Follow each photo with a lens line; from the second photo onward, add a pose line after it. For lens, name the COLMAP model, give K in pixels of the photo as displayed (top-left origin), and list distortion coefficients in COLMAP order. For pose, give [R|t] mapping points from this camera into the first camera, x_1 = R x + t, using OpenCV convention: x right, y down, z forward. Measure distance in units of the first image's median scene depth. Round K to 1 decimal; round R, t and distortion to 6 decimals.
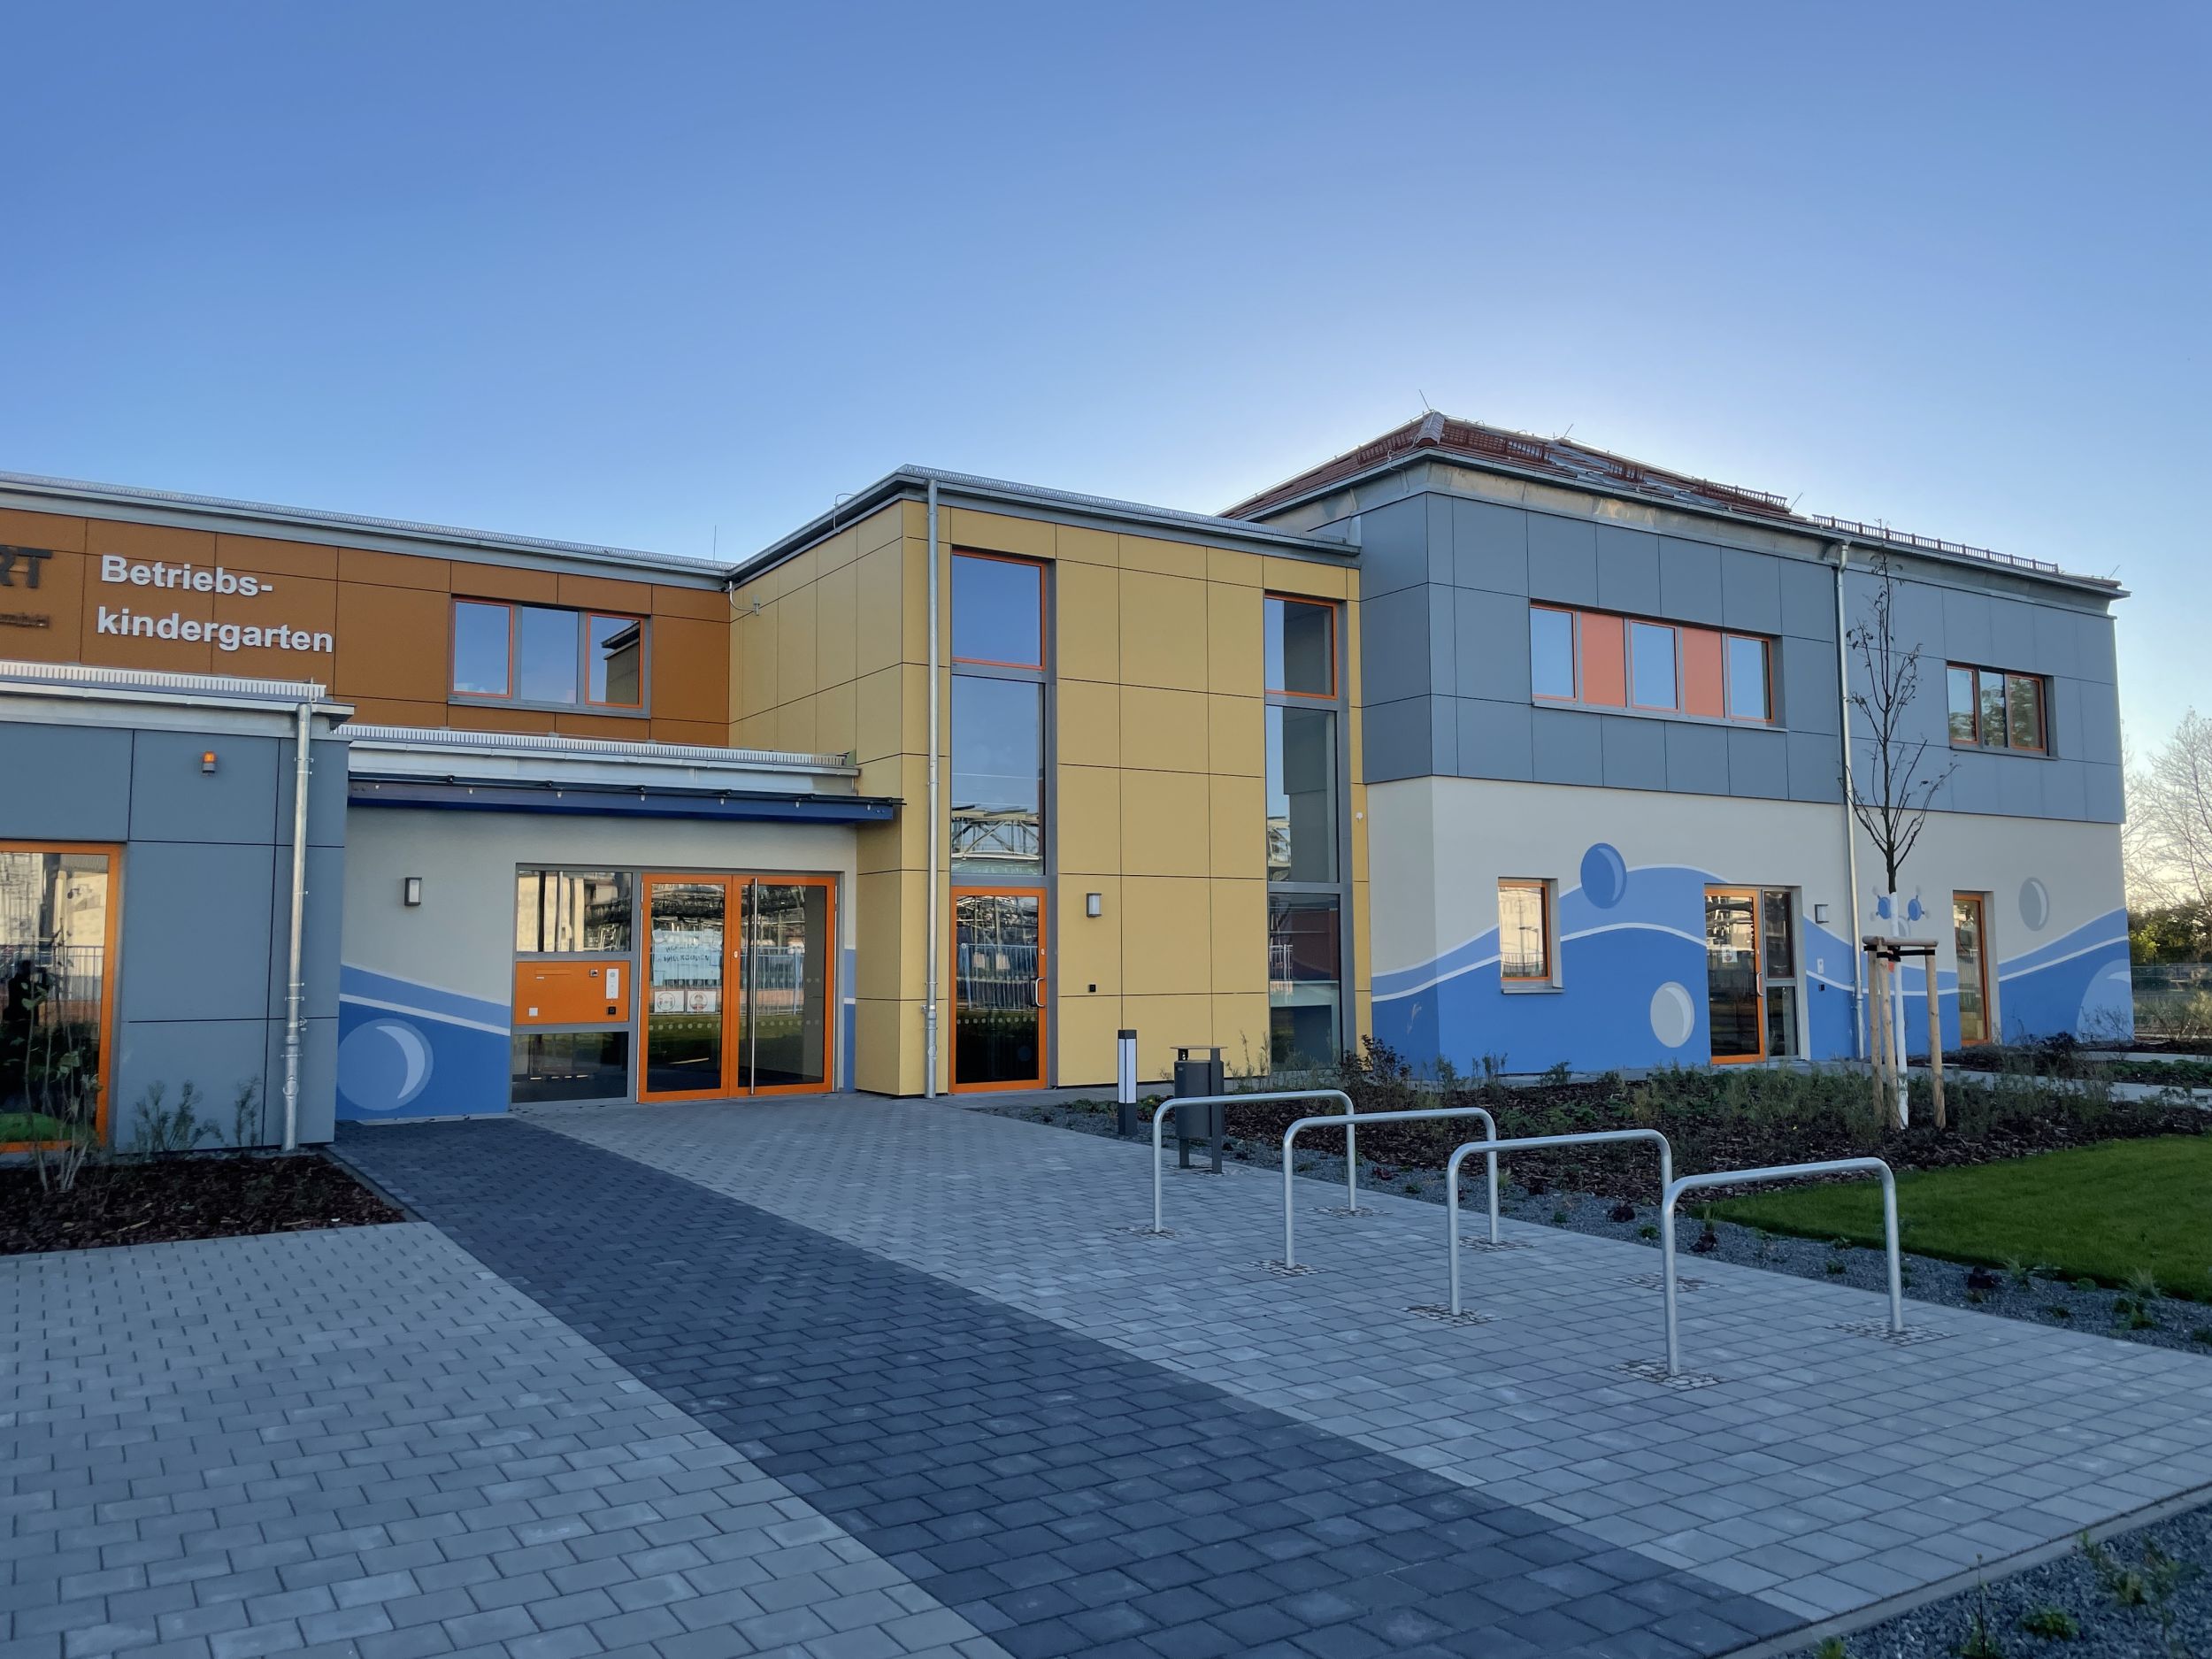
lens RADIAL K [[1671.6, 0, 1106.0], [0, 1671.6, 829.5], [0, 0, 1]] dist [-0.049221, -0.000688]
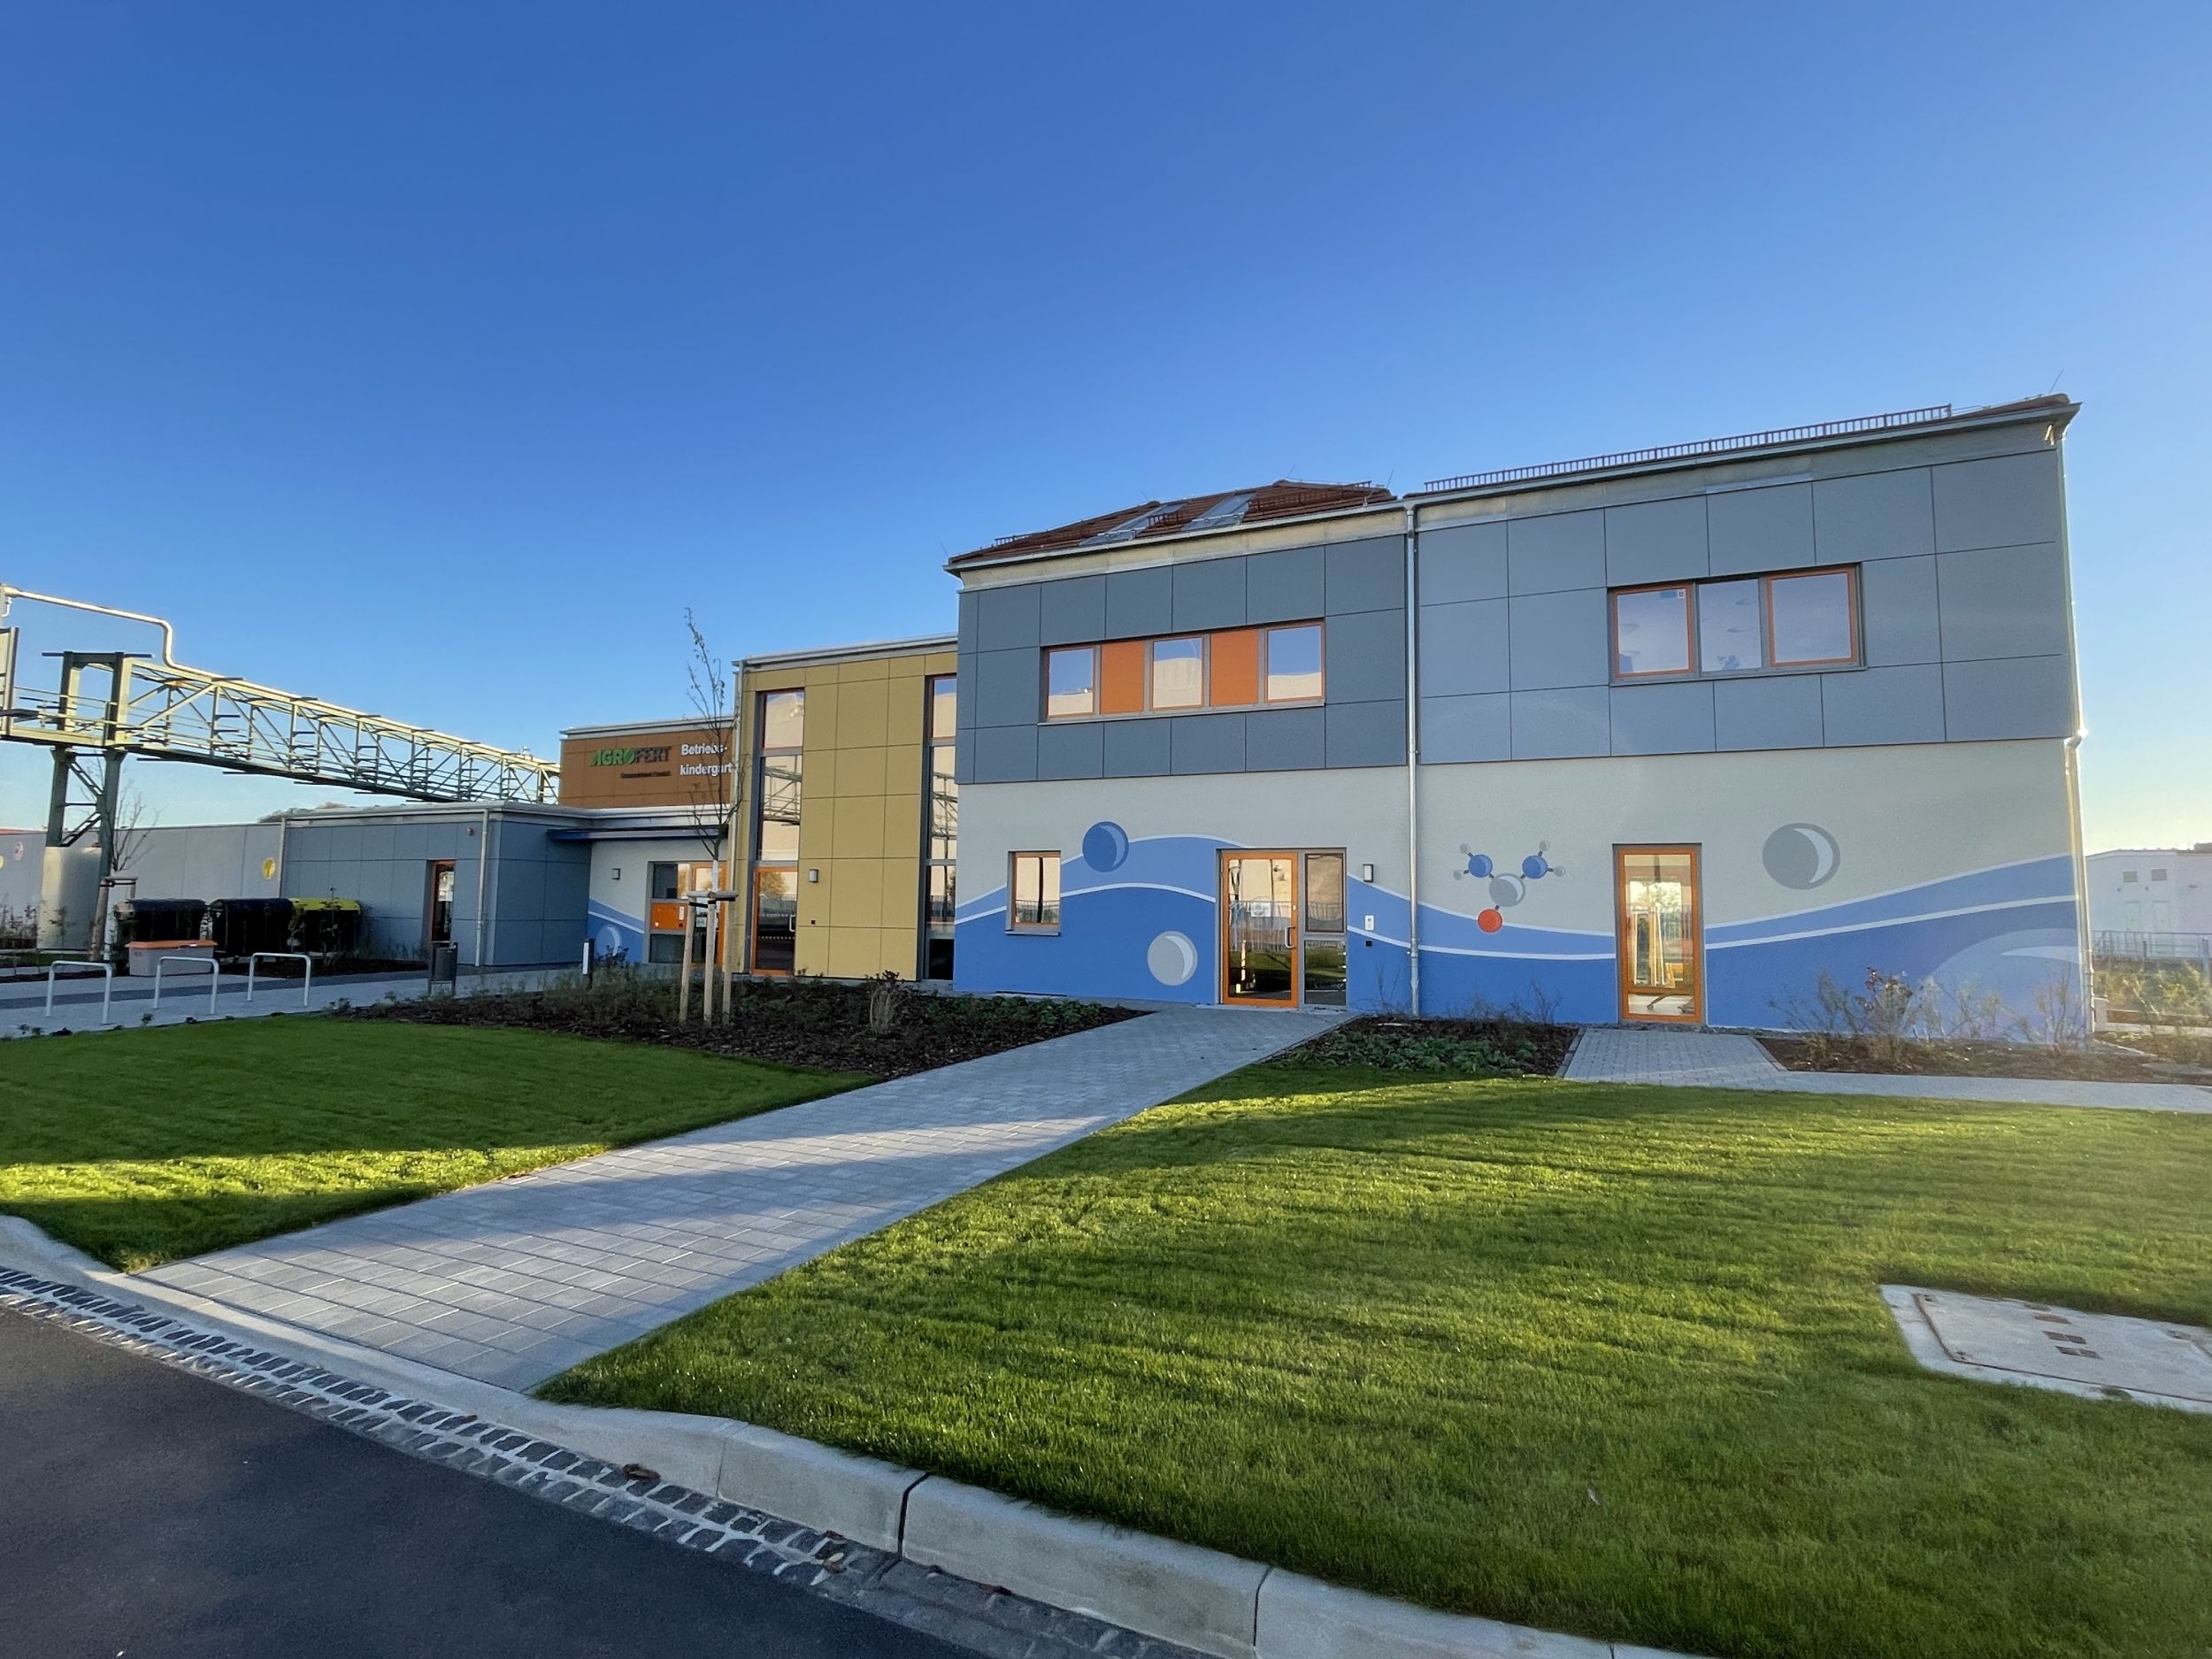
lens RADIAL K [[1102.8, 0, 1106.0], [0, 1102.8, 829.5], [0, 0, 1]] dist [-0.003249, -0.000376]
pose [[0.552779, -0.053287, -0.831622, 0.982536], [0.041586, 0.998474, -0.036337, 0.044629], [0.832290, -0.014498, 0.554151, 0.506603]]
